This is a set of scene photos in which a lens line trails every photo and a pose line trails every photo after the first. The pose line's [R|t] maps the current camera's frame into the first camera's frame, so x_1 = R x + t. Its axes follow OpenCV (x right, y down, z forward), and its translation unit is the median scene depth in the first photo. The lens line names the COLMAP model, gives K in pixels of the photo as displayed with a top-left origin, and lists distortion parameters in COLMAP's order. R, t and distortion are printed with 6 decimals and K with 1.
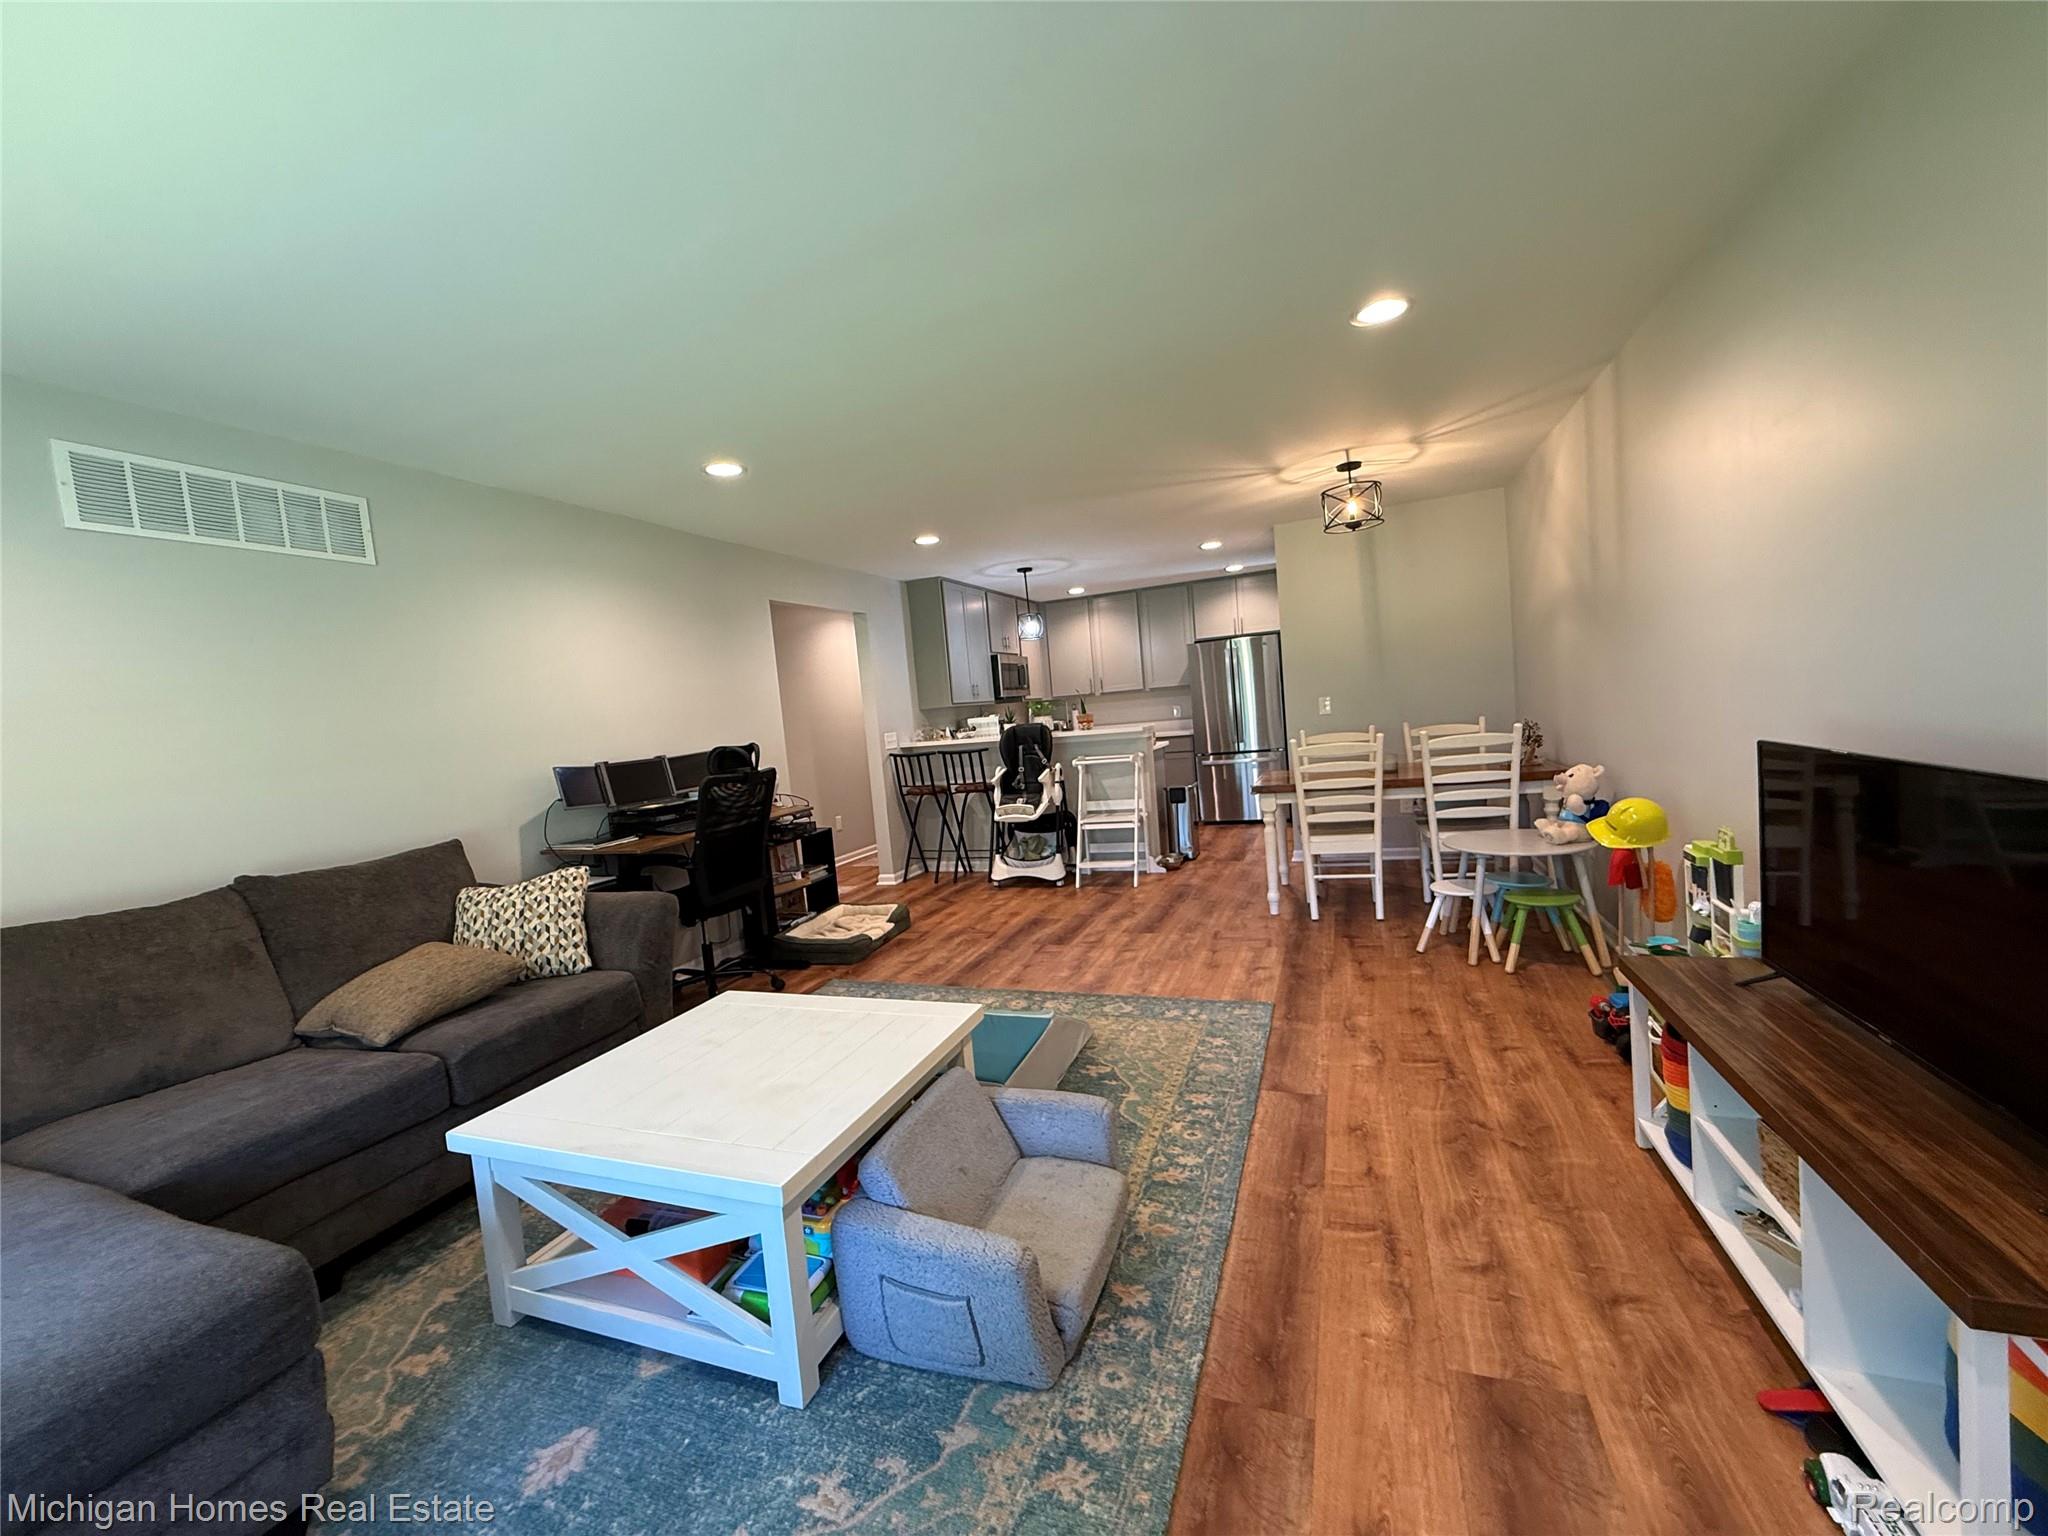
lens RADIAL K [[819.6, 0, 1024.0], [0, 819.6, 768.0], [0, 0, 1]] dist [0.000605, -0.000044]
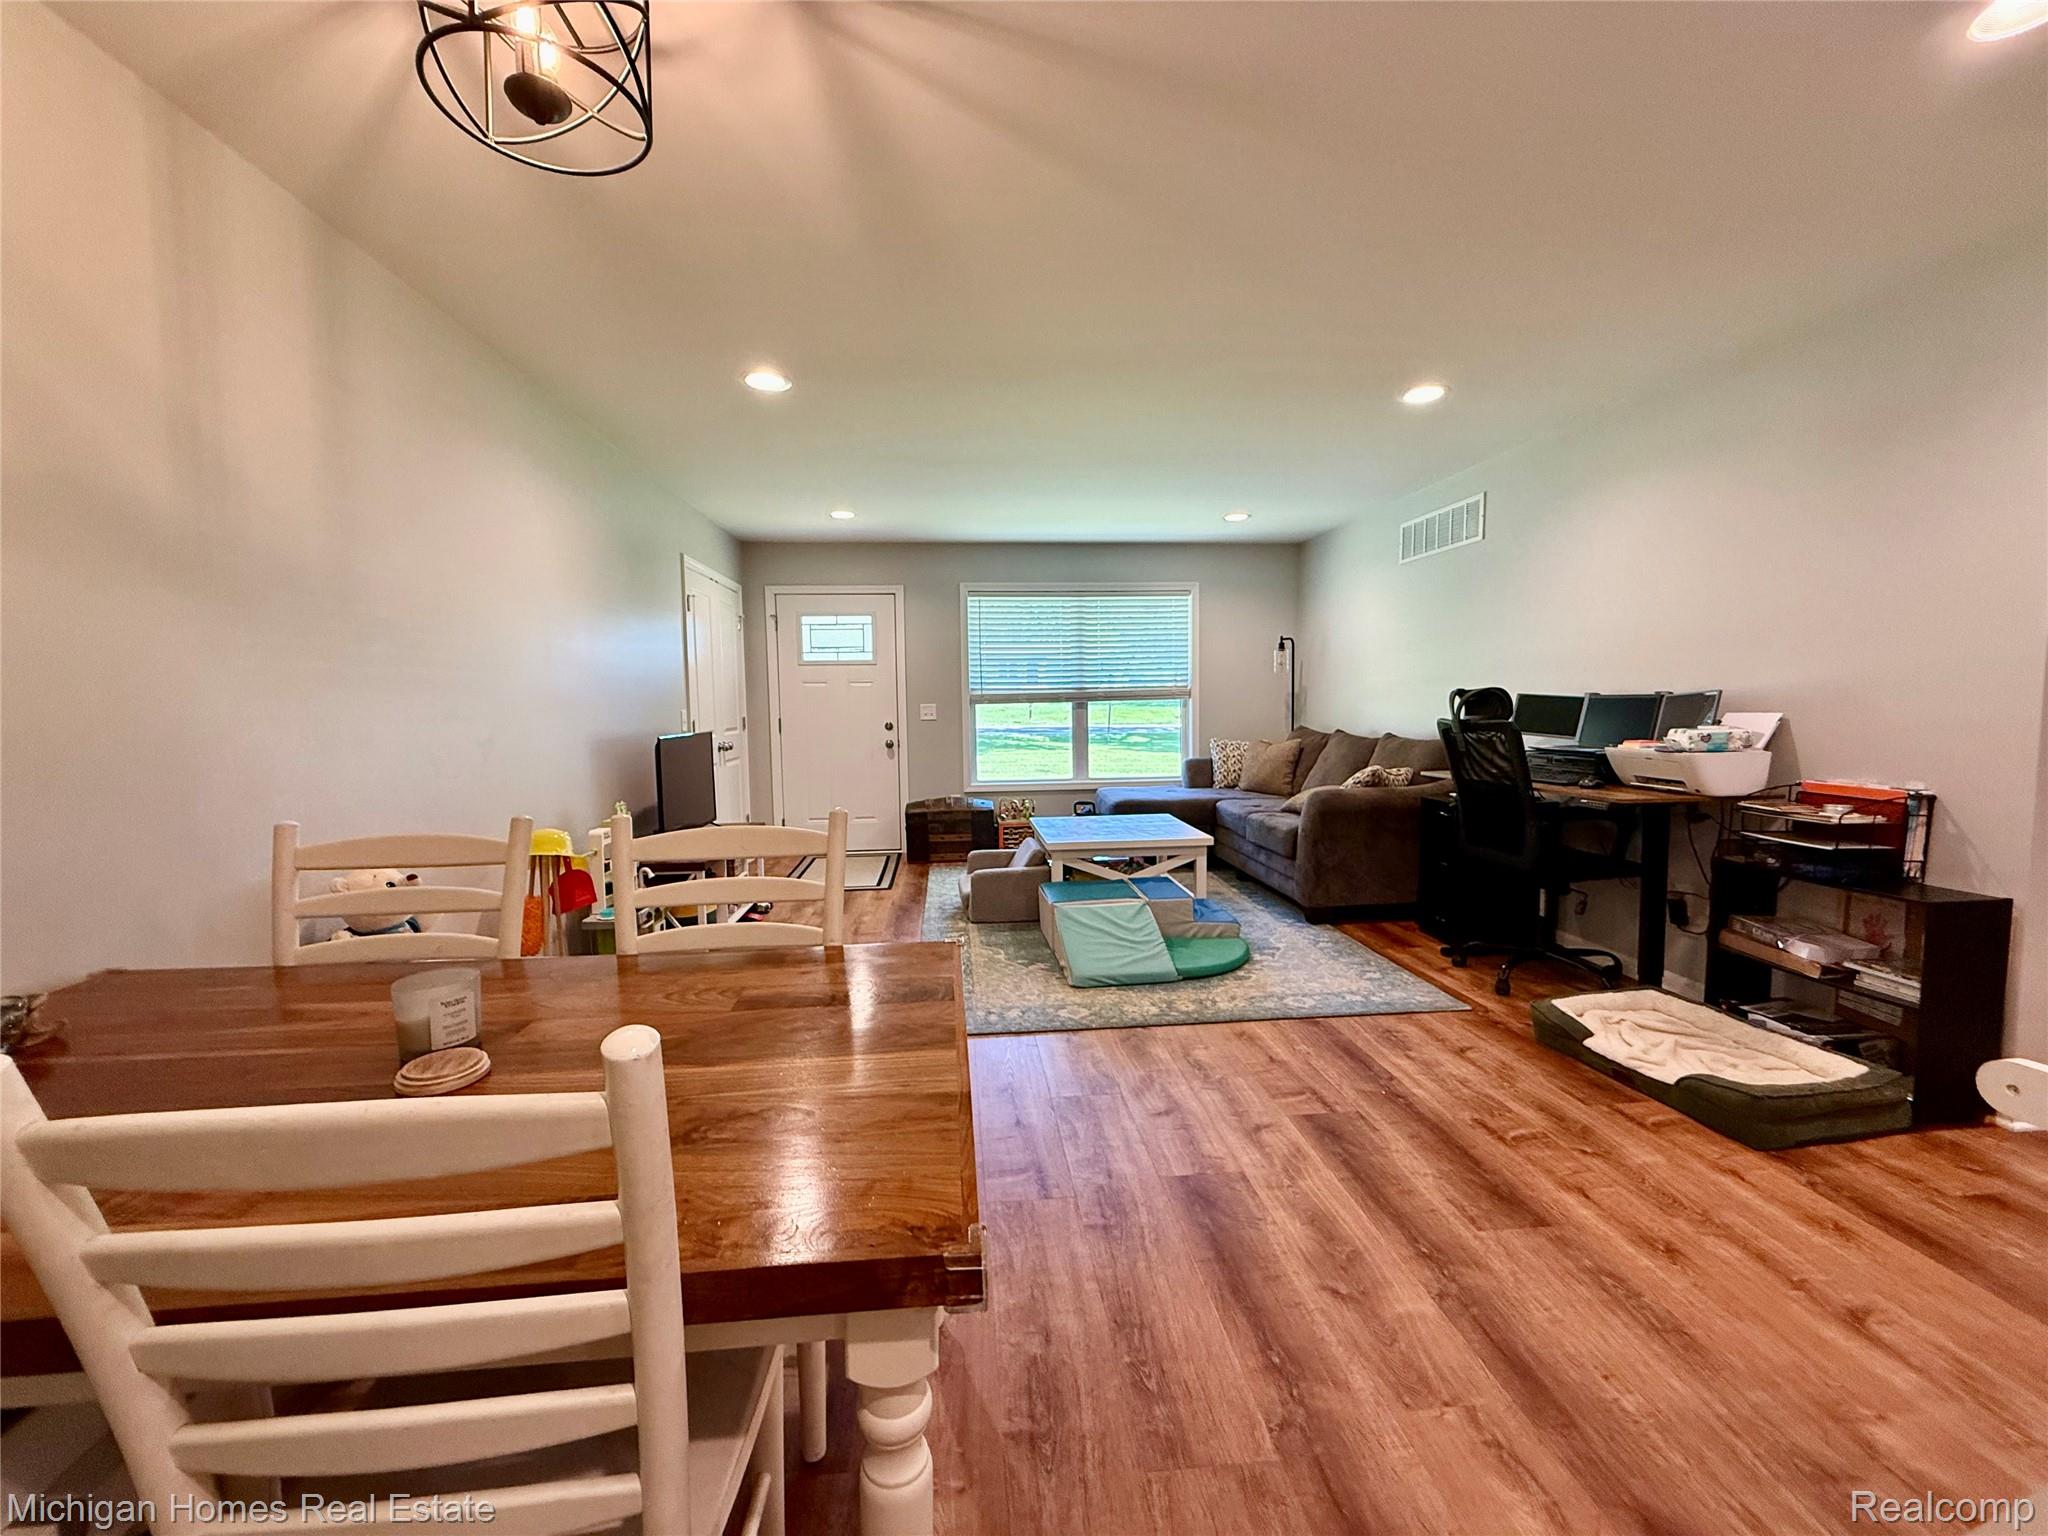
lens RADIAL K [[819.6, 0, 1024.0], [0, 819.6, 768.0], [0, 0, 1]] dist [0.000605, -0.000044]
pose [[-0.890224, 0.135976, -0.434756, 0.428331], [0.059940, 0.981077, 0.184108, -0.122105], [0.451563, 0.137838, -0.881528, 1.415952]]
